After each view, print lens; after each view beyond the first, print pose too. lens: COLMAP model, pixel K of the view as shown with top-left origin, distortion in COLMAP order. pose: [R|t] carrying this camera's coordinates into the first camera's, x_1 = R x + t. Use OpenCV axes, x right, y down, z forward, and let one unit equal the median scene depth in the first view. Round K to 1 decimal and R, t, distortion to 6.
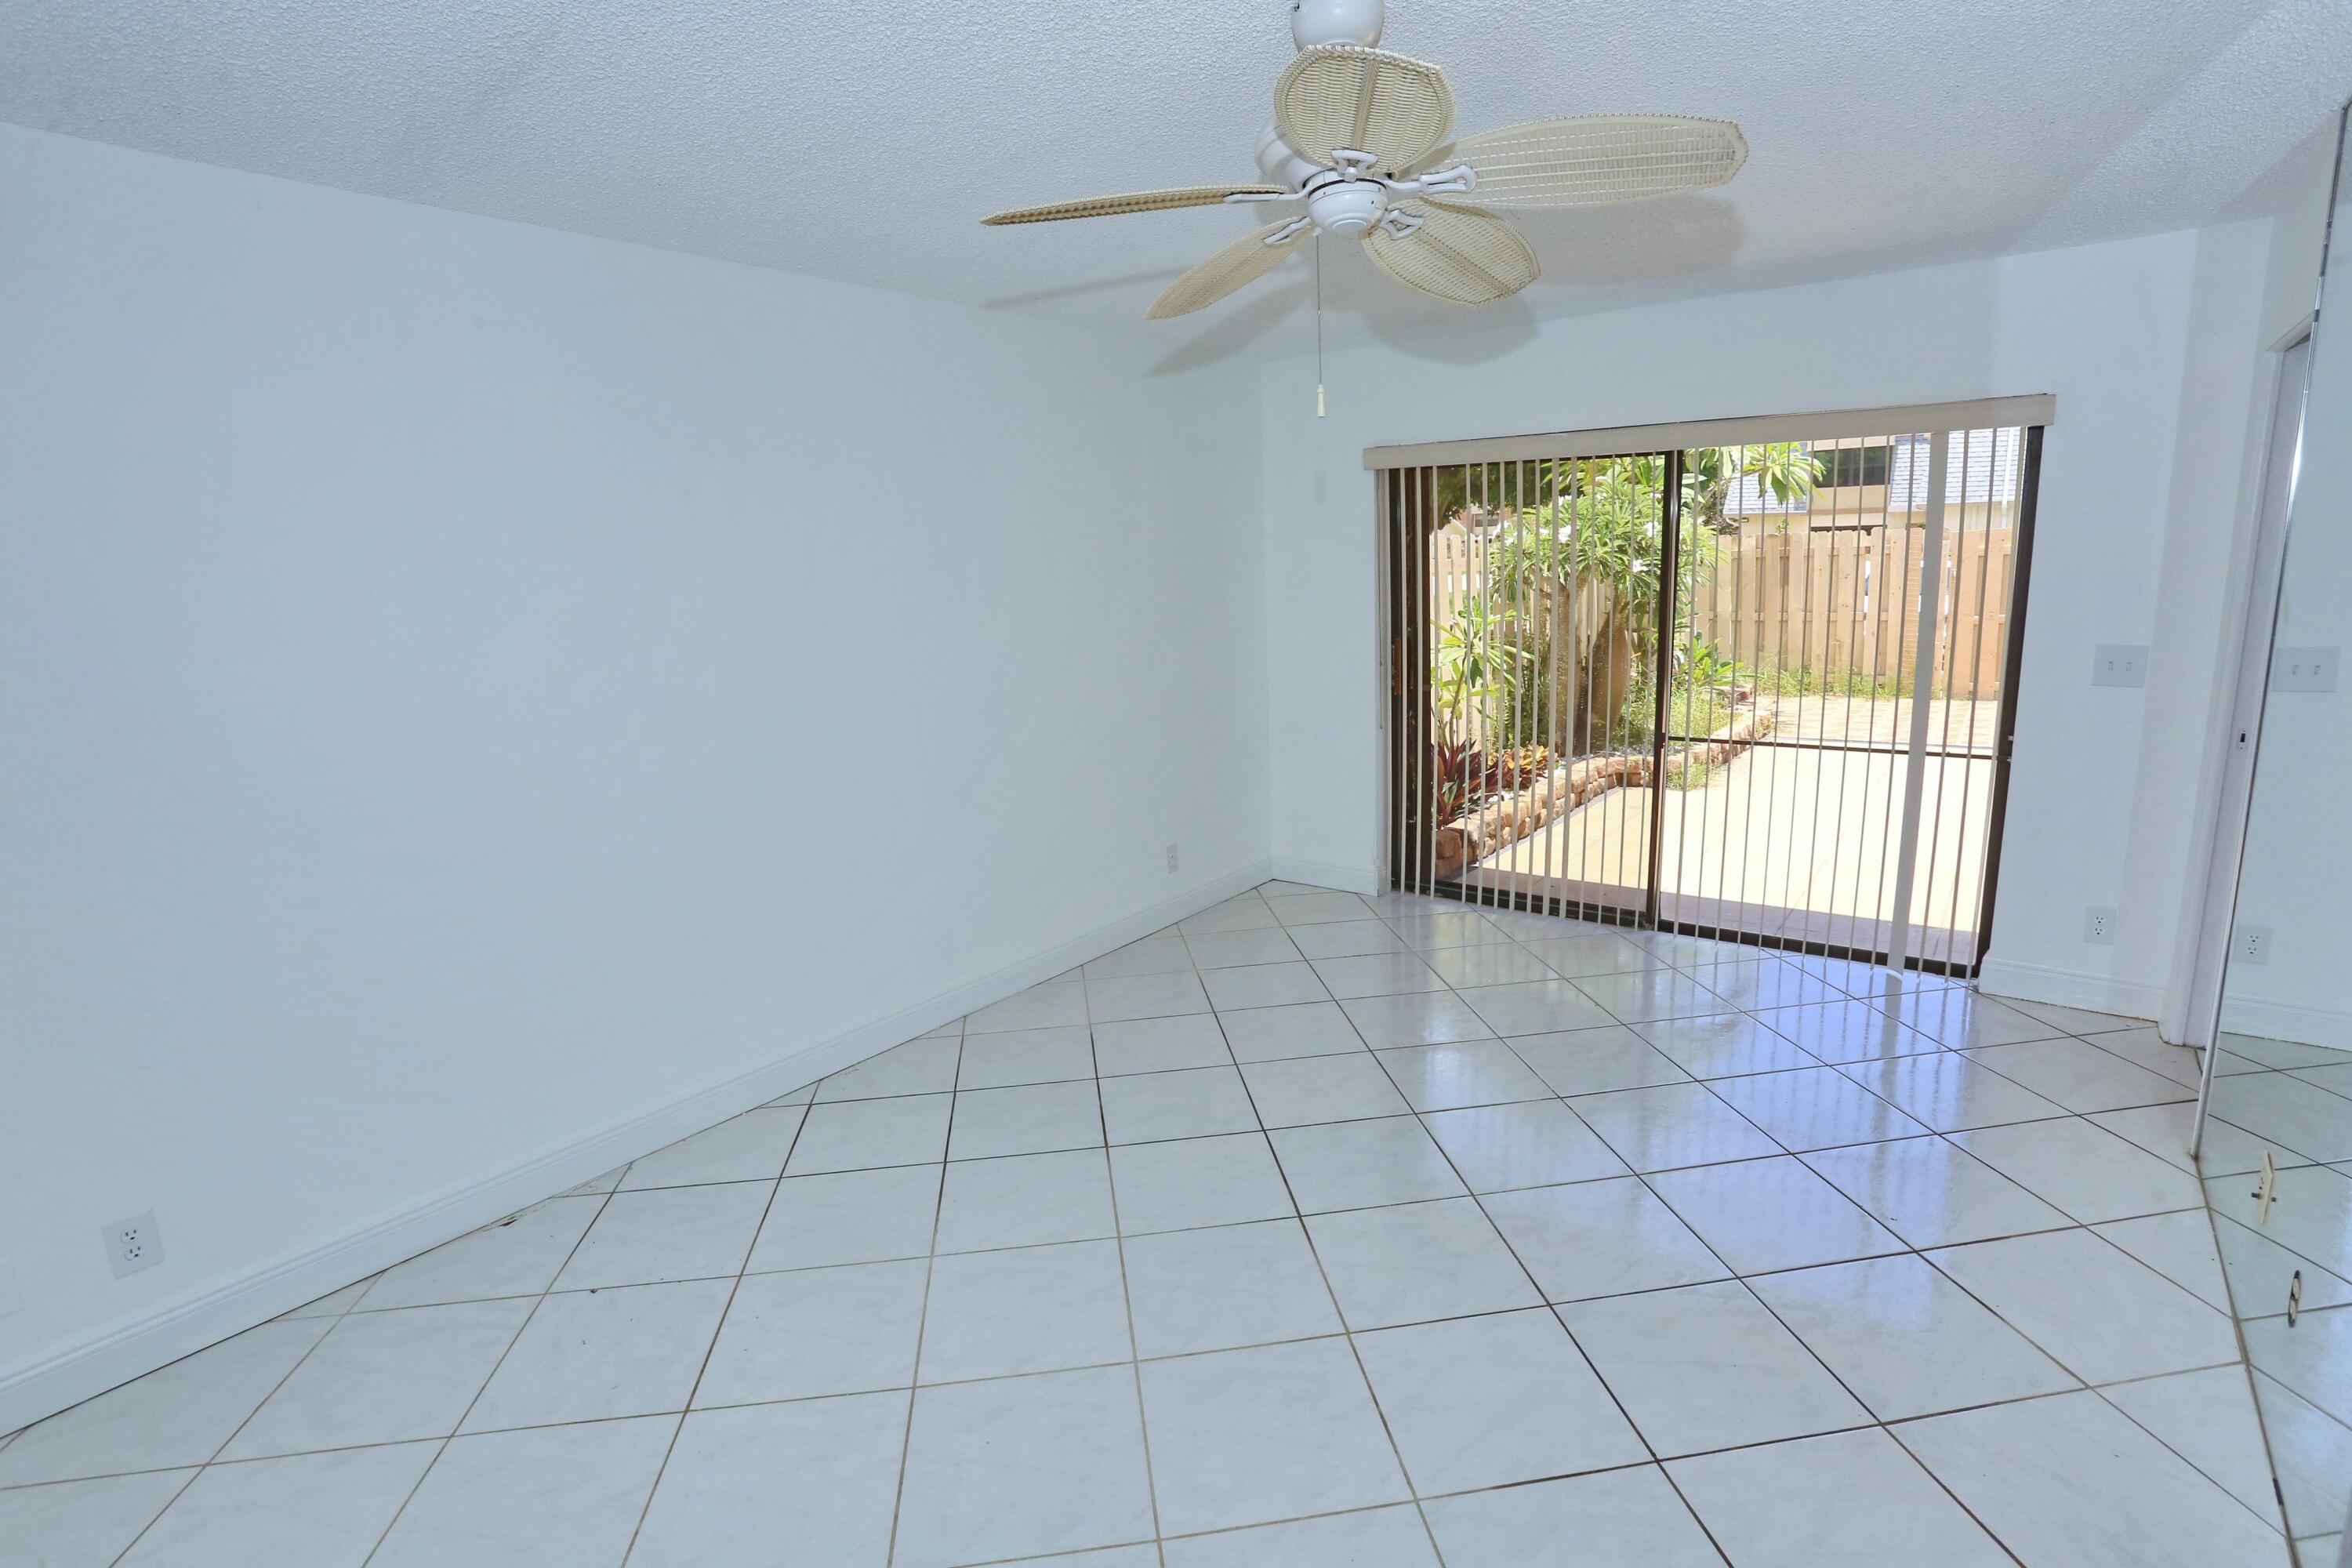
lens RADIAL K [[1182.0, 0, 1177.3], [0, 1182.0, 722.7], [0, 0, 1]] dist [-0.034262, 0.000097]
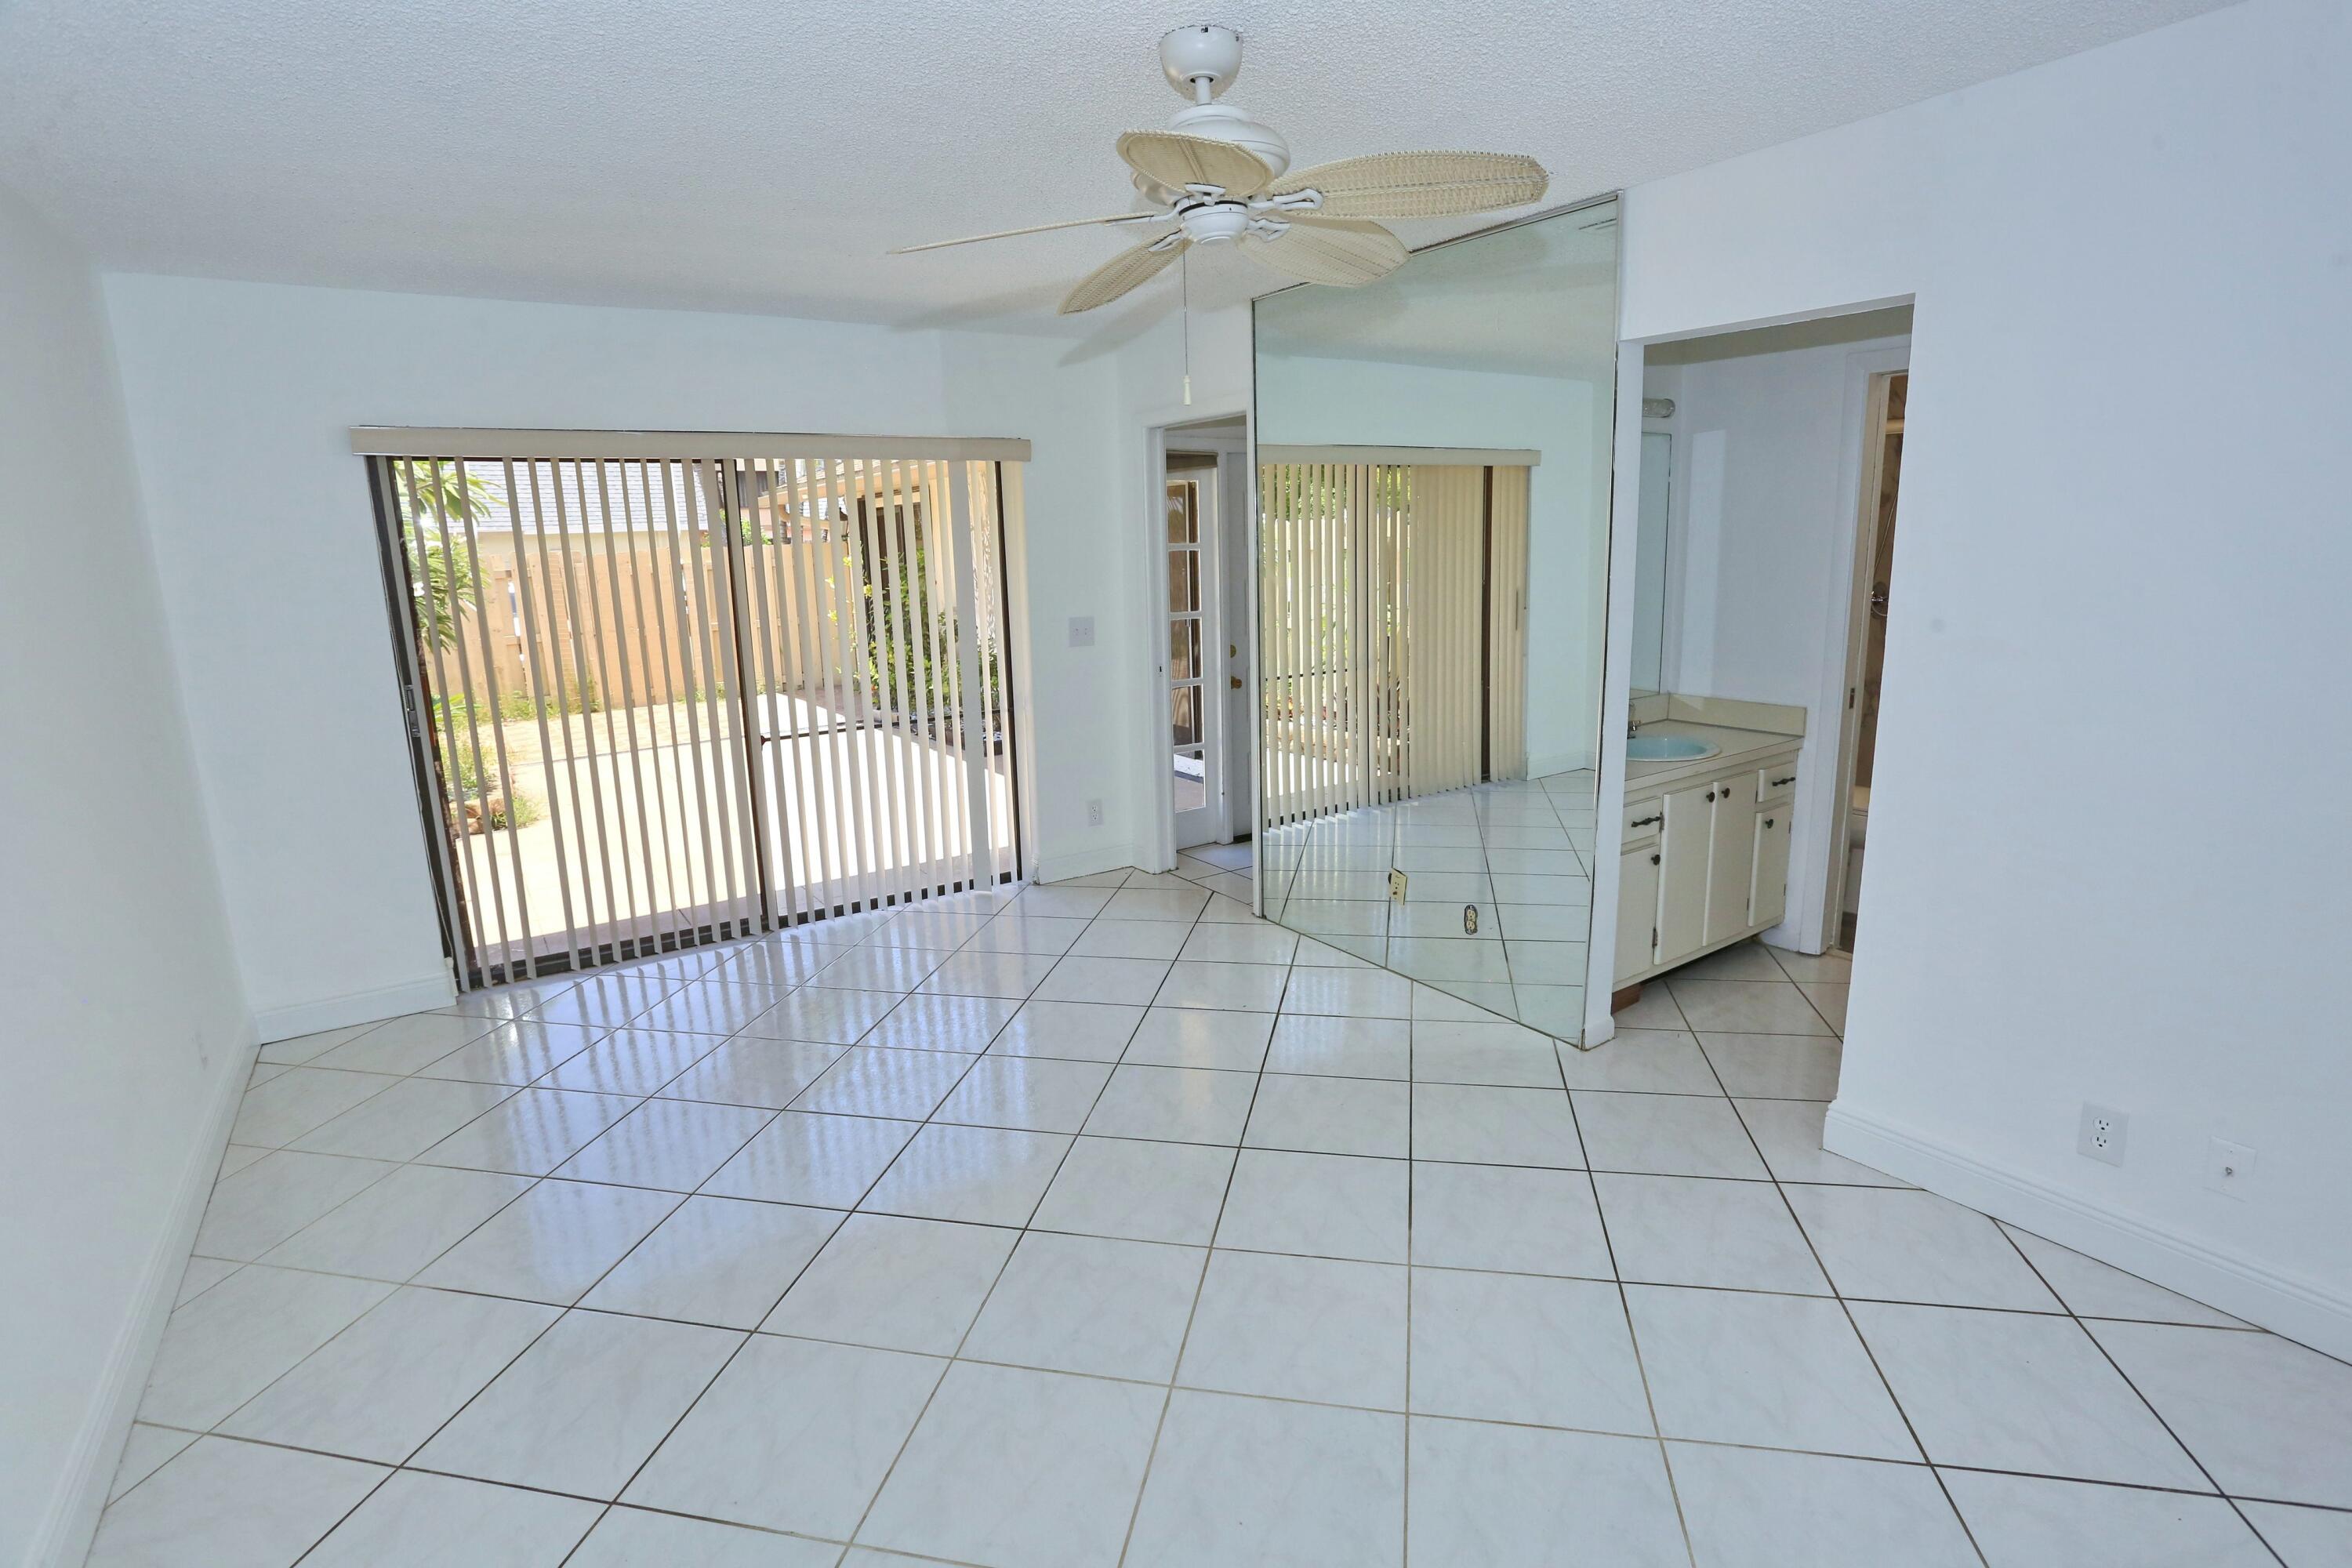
lens RADIAL K [[1165.8, 0, 1176.0], [0, 1165.8, 784.0], [0, 0, 1]] dist [-0.077643, 0.036835]
pose [[0.317125, -0.176060, 0.931898, -0.392257], [0.151163, 0.979439, 0.133601, -0.029839], [-0.936259, 0.098500, 0.337218, 0.303601]]
